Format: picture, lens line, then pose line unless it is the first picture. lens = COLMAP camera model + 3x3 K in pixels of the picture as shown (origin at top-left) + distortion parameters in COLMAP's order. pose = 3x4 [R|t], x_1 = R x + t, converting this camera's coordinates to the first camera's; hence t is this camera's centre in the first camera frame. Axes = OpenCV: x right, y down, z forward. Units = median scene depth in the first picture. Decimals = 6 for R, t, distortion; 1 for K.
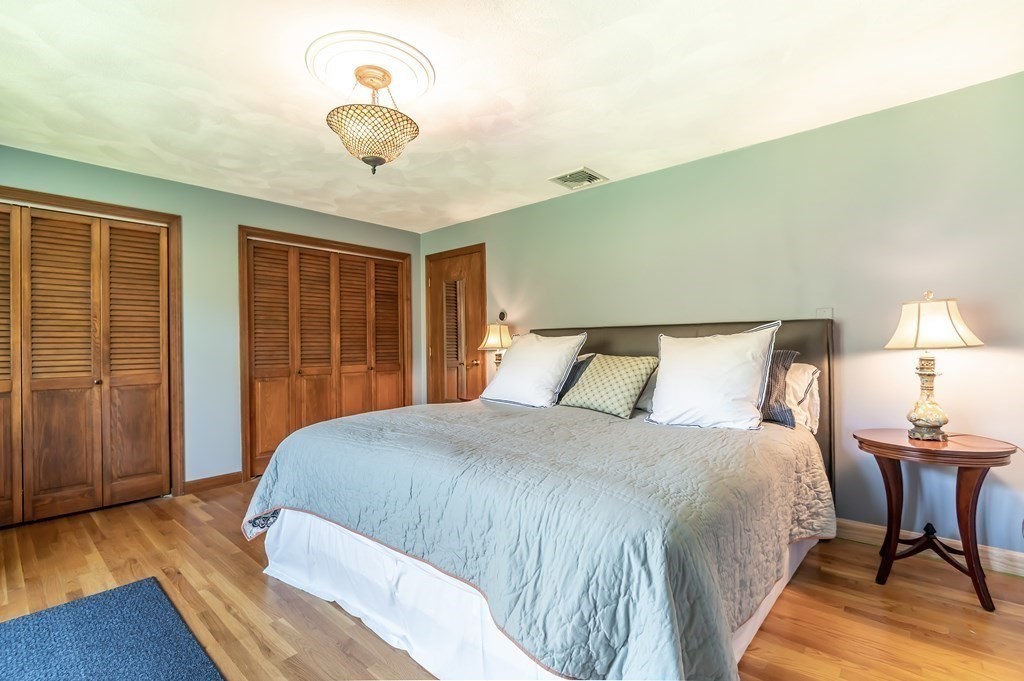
lens RADIAL K [[474.4, 0, 510.4], [0, 474.4, 341.3], [0, 0, 1]] dist [-0.006872, -0.003659]
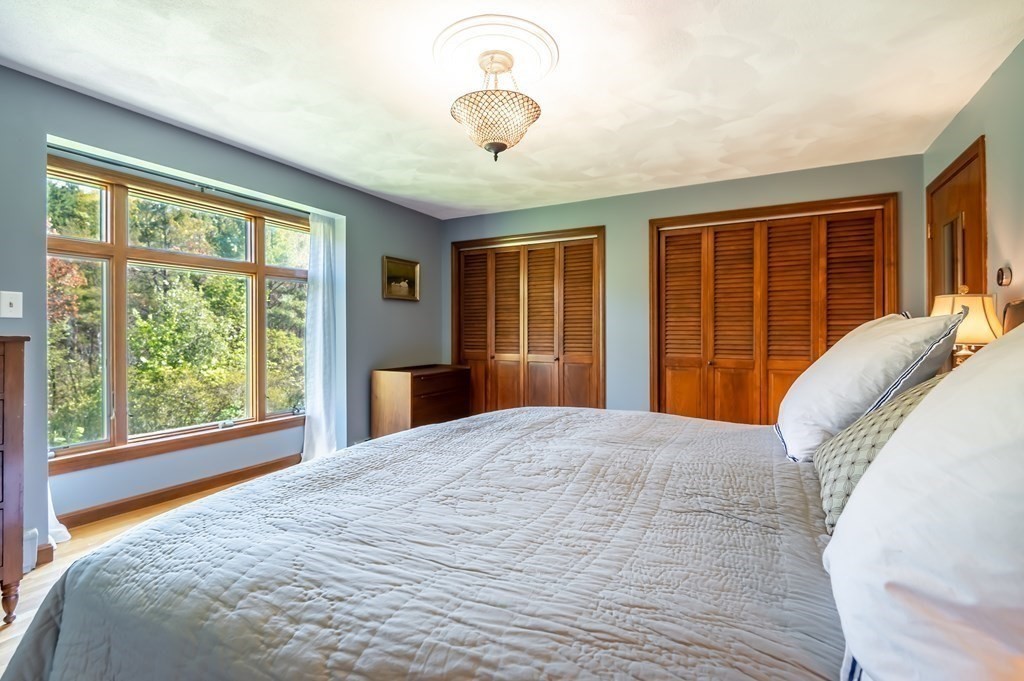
lens RADIAL K [[474.4, 0, 512.9], [0, 474.4, 339.3], [0, 0, 1]] dist [-0.006872, -0.003659]
pose [[0.215955, 0.018449, -0.976229, 0.359641], [0.003687, 0.999799, 0.019711, -0.000908], [0.976396, -0.007856, 0.215844, 0.427484]]
